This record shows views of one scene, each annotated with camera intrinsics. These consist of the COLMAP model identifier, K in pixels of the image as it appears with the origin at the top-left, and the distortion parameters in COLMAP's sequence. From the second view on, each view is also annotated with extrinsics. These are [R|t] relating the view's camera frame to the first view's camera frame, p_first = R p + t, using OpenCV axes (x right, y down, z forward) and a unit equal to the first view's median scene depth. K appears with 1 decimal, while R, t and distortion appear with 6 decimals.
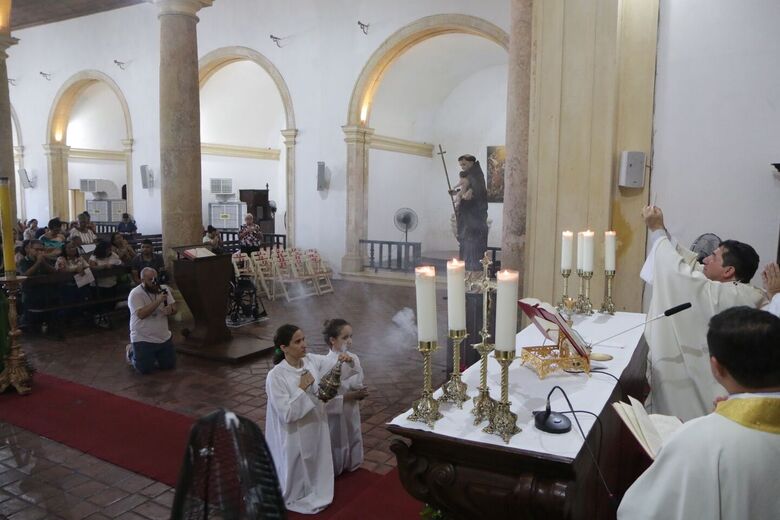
lens RADIAL K [[608.3, 0, 394.9], [0, 608.3, 260.1], [0, 0, 1]] dist [-0.108399, 0.099833]
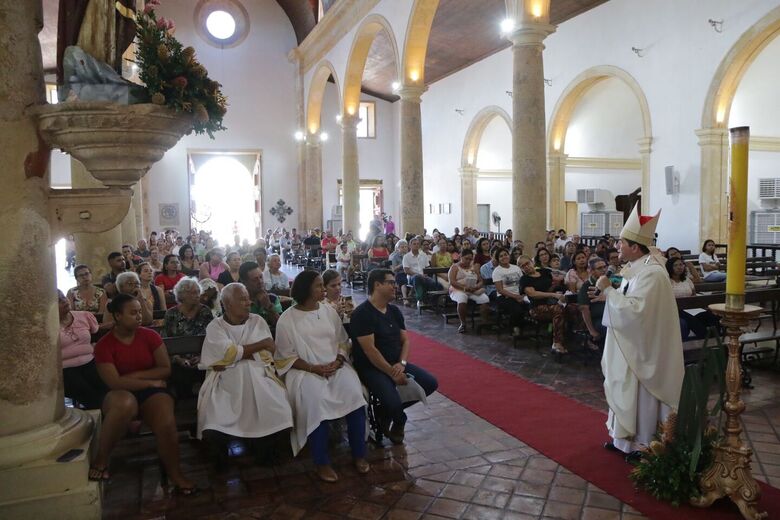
lens RADIAL K [[608.3, 0, 385.7], [0, 608.3, 262.3], [0, 0, 1]] dist [-0.108399, 0.099833]
pose [[0.767181, 0.025009, -0.640942, -0.288285], [-0.045054, 0.998873, -0.014952, 0.005463], [0.639846, 0.040348, 0.767443, 0.187703]]
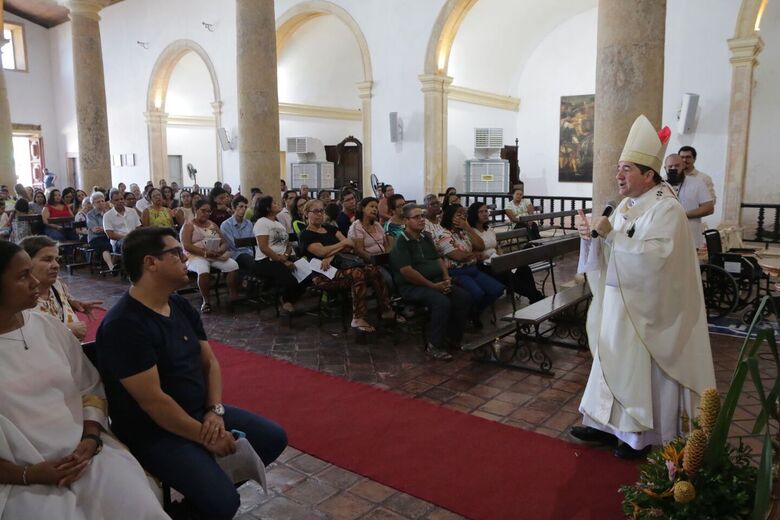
lens RADIAL K [[608.3, 0, 391.8], [0, 608.3, 261.7], [0, 0, 1]] dist [-0.108399, 0.099833]
pose [[0.986746, 0.005439, -0.162179, -0.442407], [0.001380, 0.999121, 0.041907, 0.006484], [0.162265, -0.041576, 0.985871, 0.314329]]
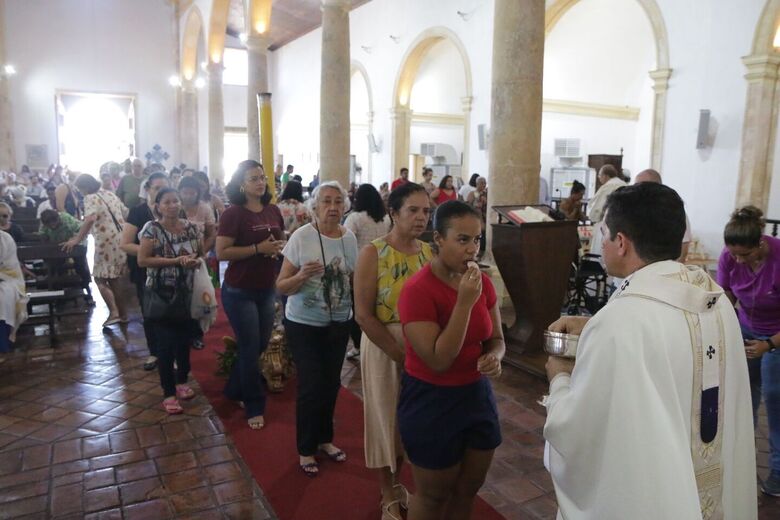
lens RADIAL K [[608.3, 0, 384.8], [0, 608.3, 255.9], [0, 0, 1]] dist [-0.108399, 0.099833]
pose [[0.843149, 0.081055, -0.531535, -0.066450], [-0.065574, 0.996694, 0.047971, 0.007578], [0.533666, -0.005592, 0.845677, 0.230576]]
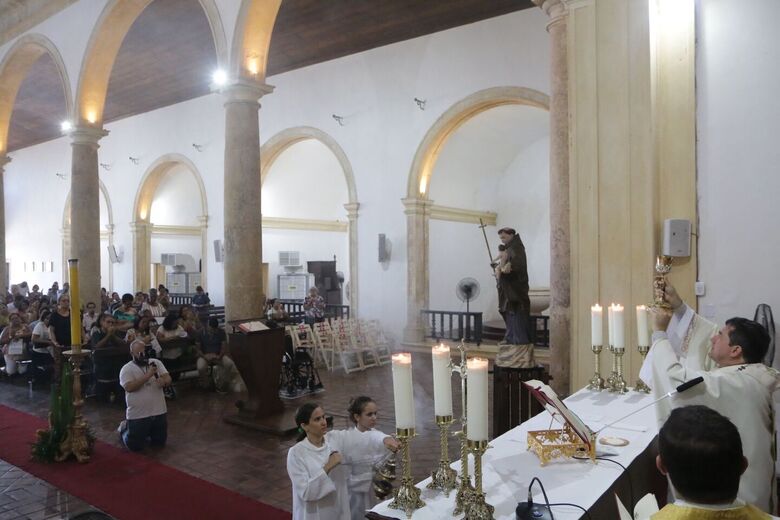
lens RADIAL K [[608.3, 0, 388.6], [0, 608.3, 259.5], [0, 0, 1]] dist [-0.108399, 0.099833]
pose [[0.990612, -0.021373, -0.135025, 0.033489], [0.006245, 0.993747, -0.111483, -0.006438], [0.136564, 0.109593, 0.984551, -0.003523]]
